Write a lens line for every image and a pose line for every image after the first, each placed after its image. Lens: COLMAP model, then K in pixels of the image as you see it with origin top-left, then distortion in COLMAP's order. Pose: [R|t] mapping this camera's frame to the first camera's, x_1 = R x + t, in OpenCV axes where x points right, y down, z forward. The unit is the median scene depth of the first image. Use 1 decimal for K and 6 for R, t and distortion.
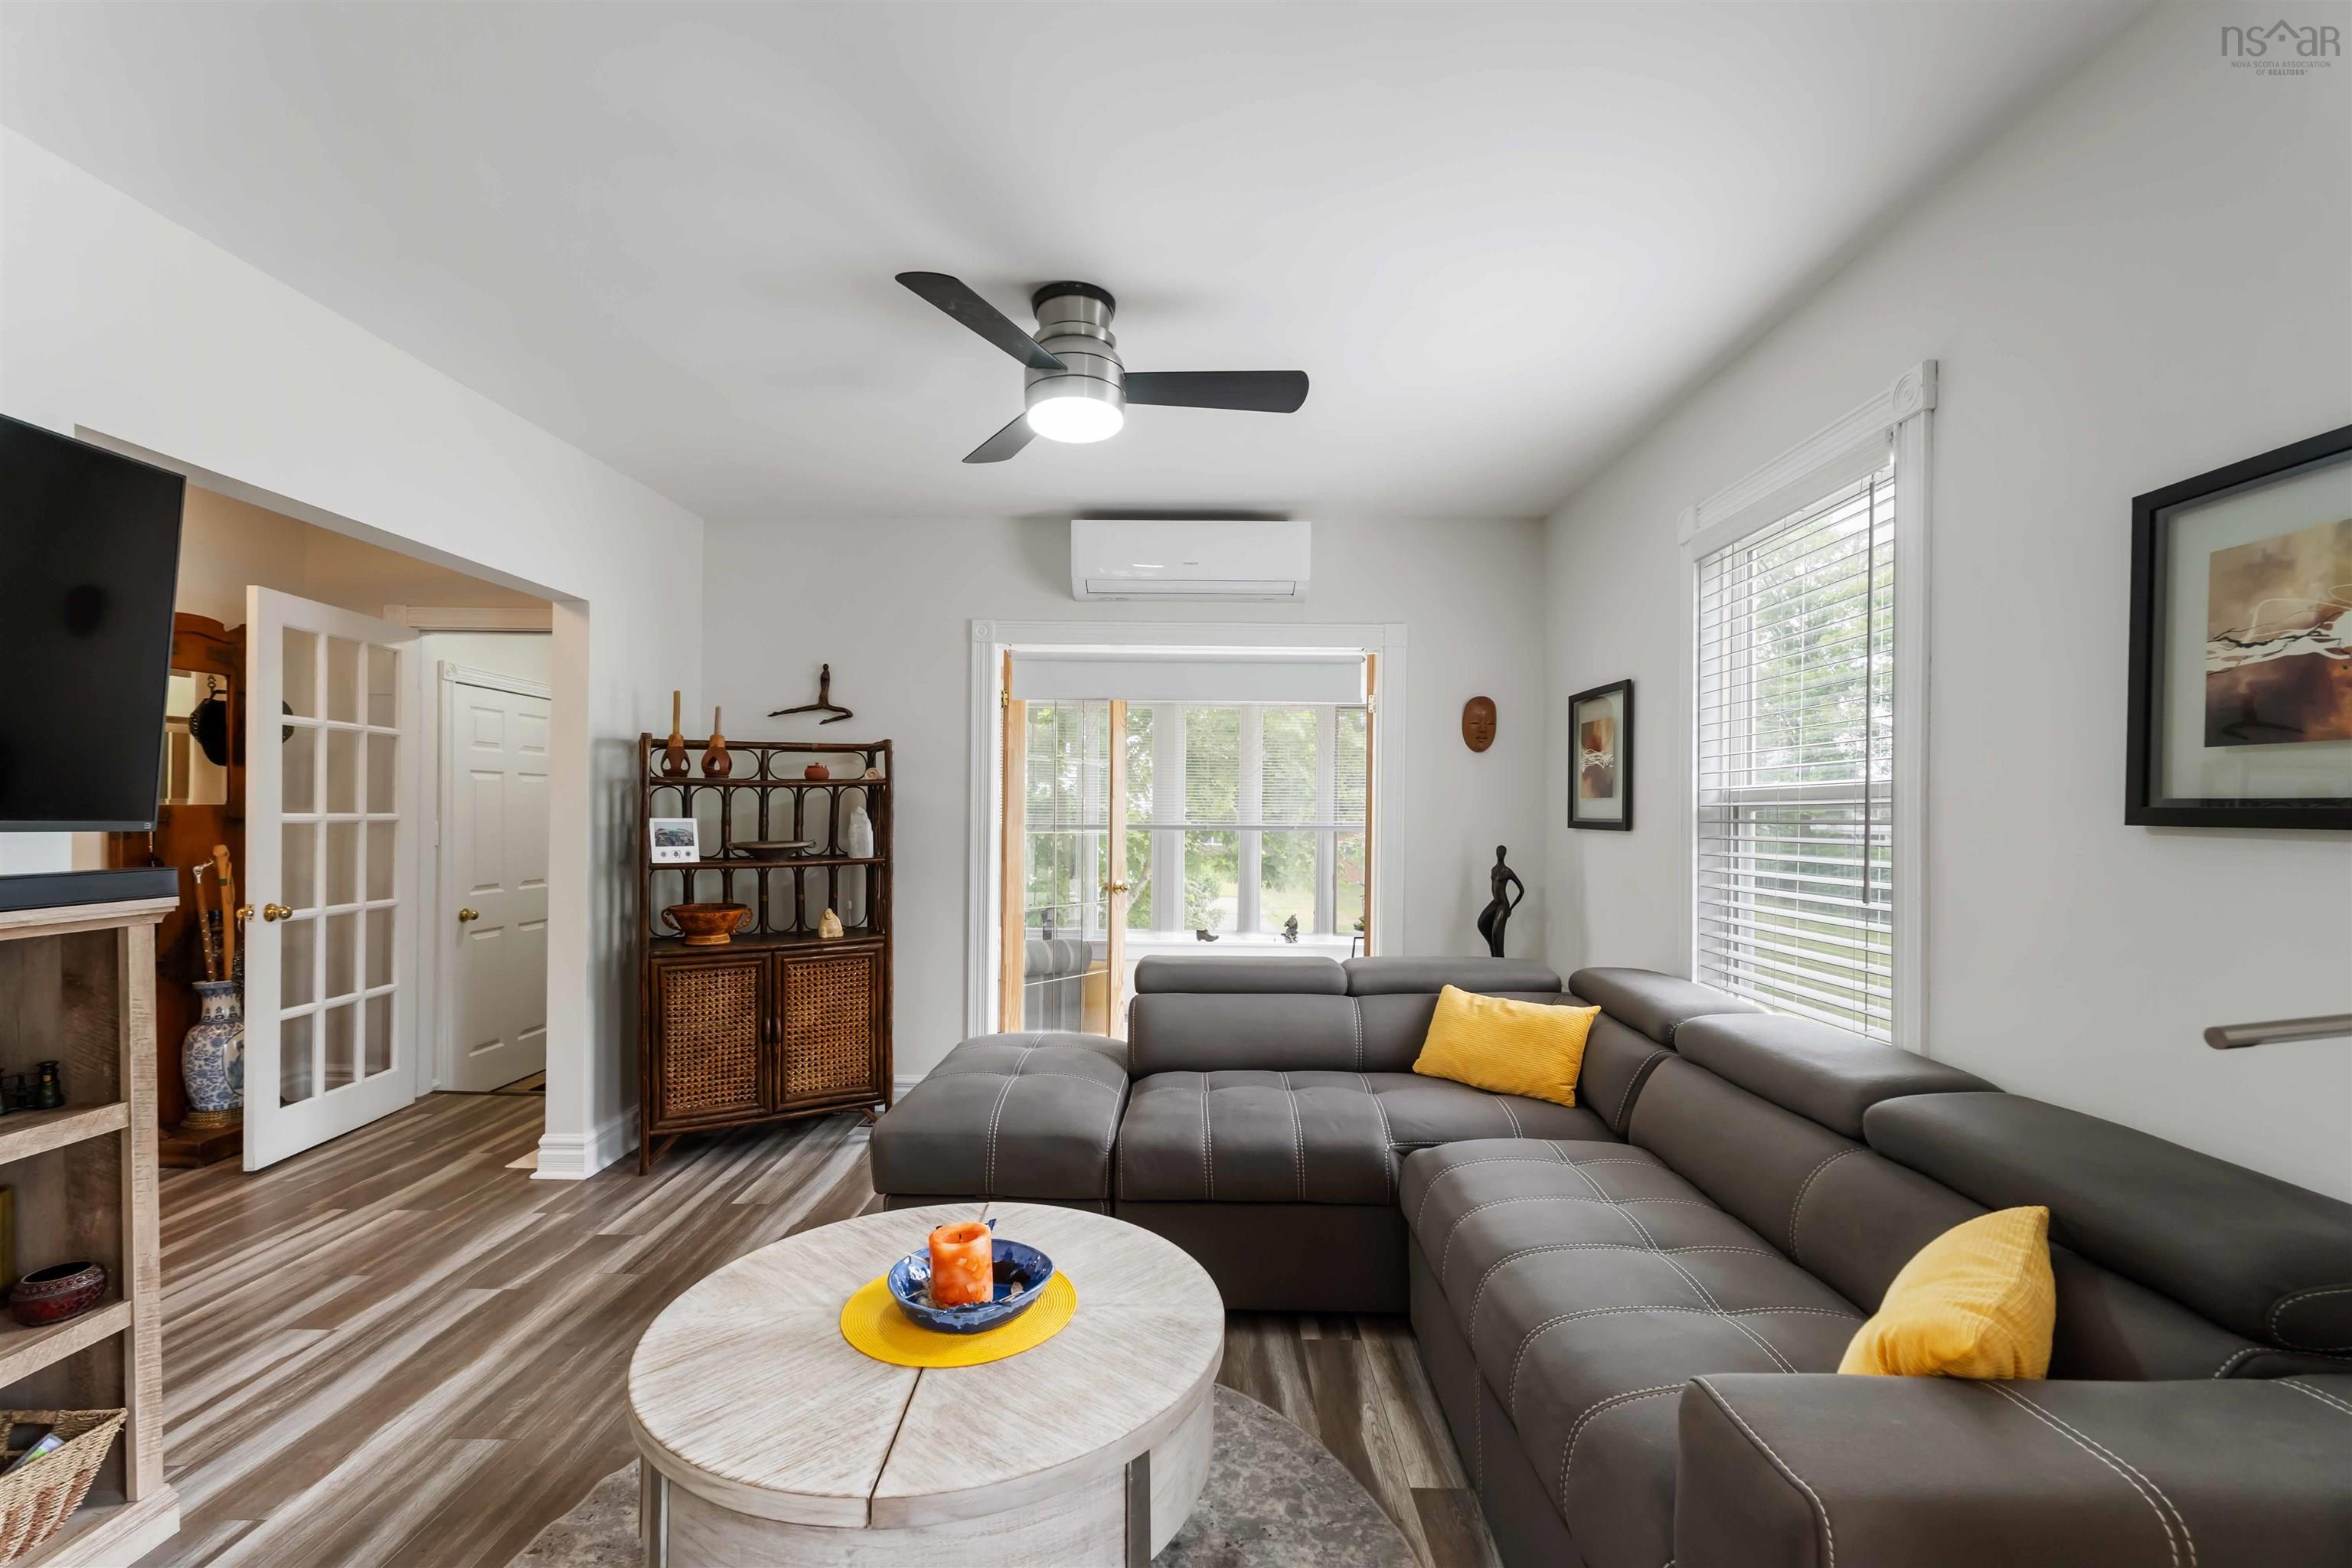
lens RADIAL K [[1011.8, 0, 1133.0], [0, 1011.8, 805.1], [0, 0, 1]] dist [-0.011243, 0.007023]
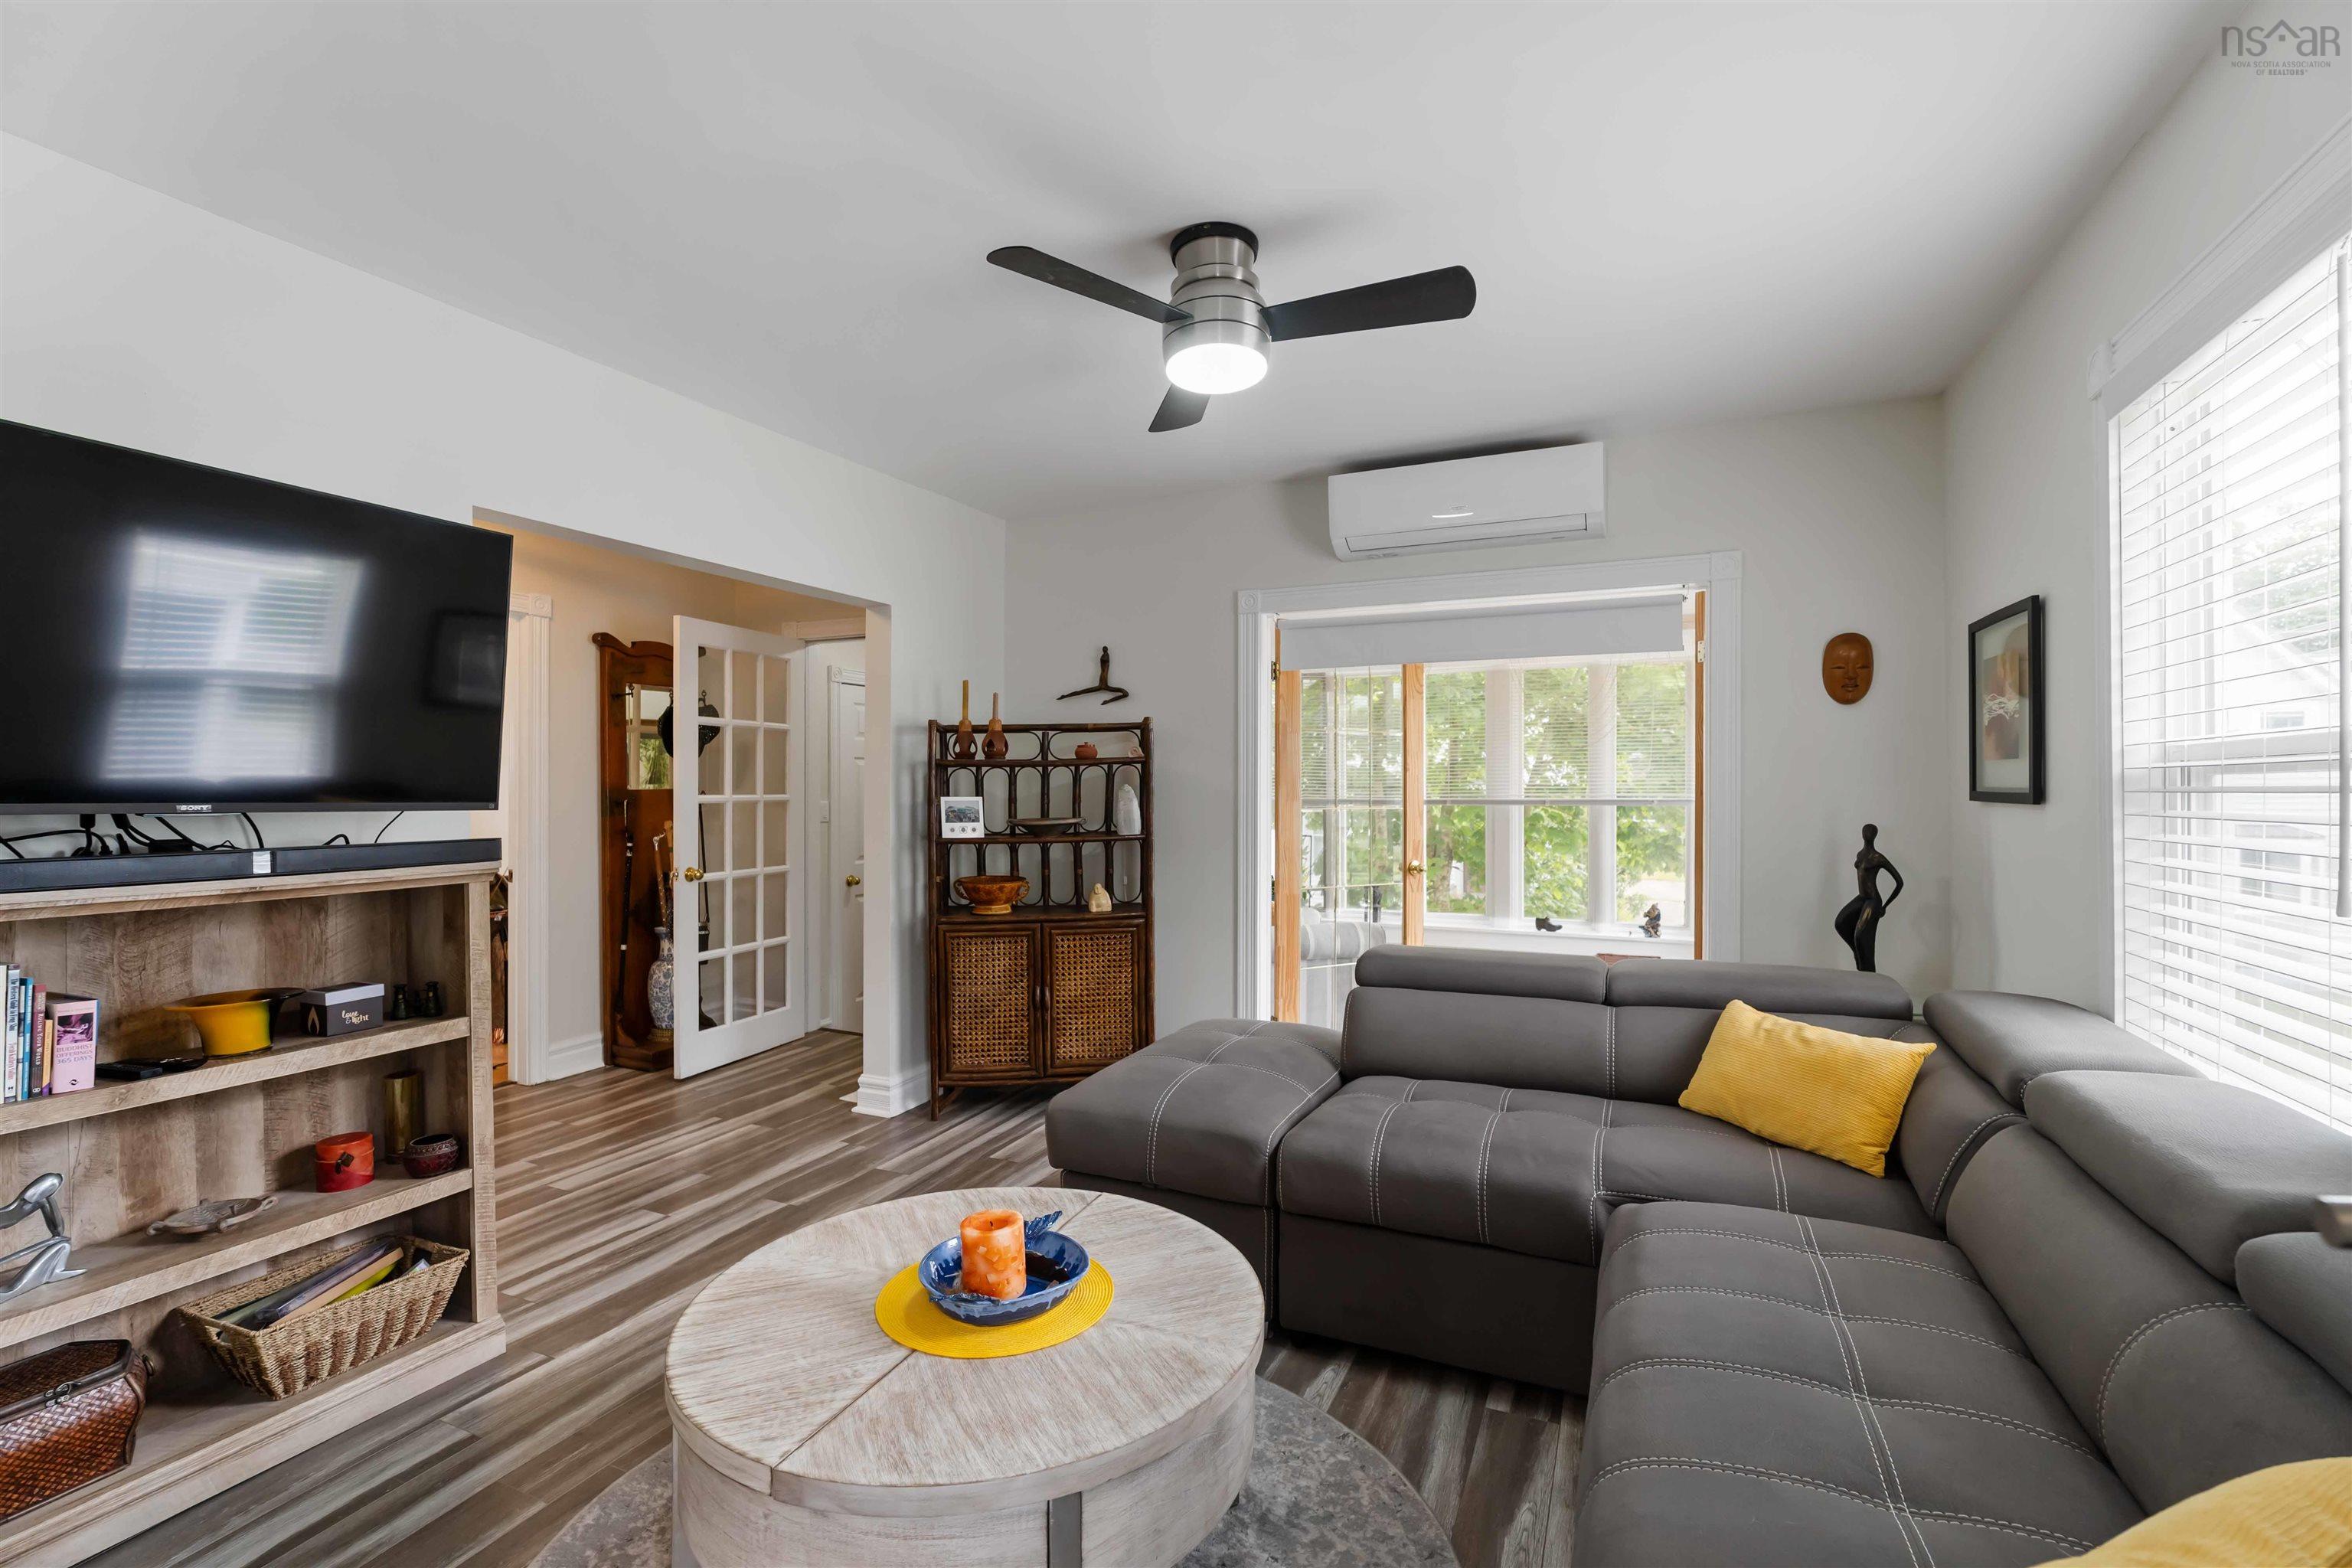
lens RADIAL K [[1011.8, 0, 1174.2], [0, 1011.8, 782.5], [0, 0, 1]] dist [-0.011243, 0.007023]
pose [[0.917524, -0.012897, -0.397471, 0.231273], [0.013366, 0.999909, -0.001592, 0.002634], [0.397456, -0.003852, 0.917613, 0.103714]]
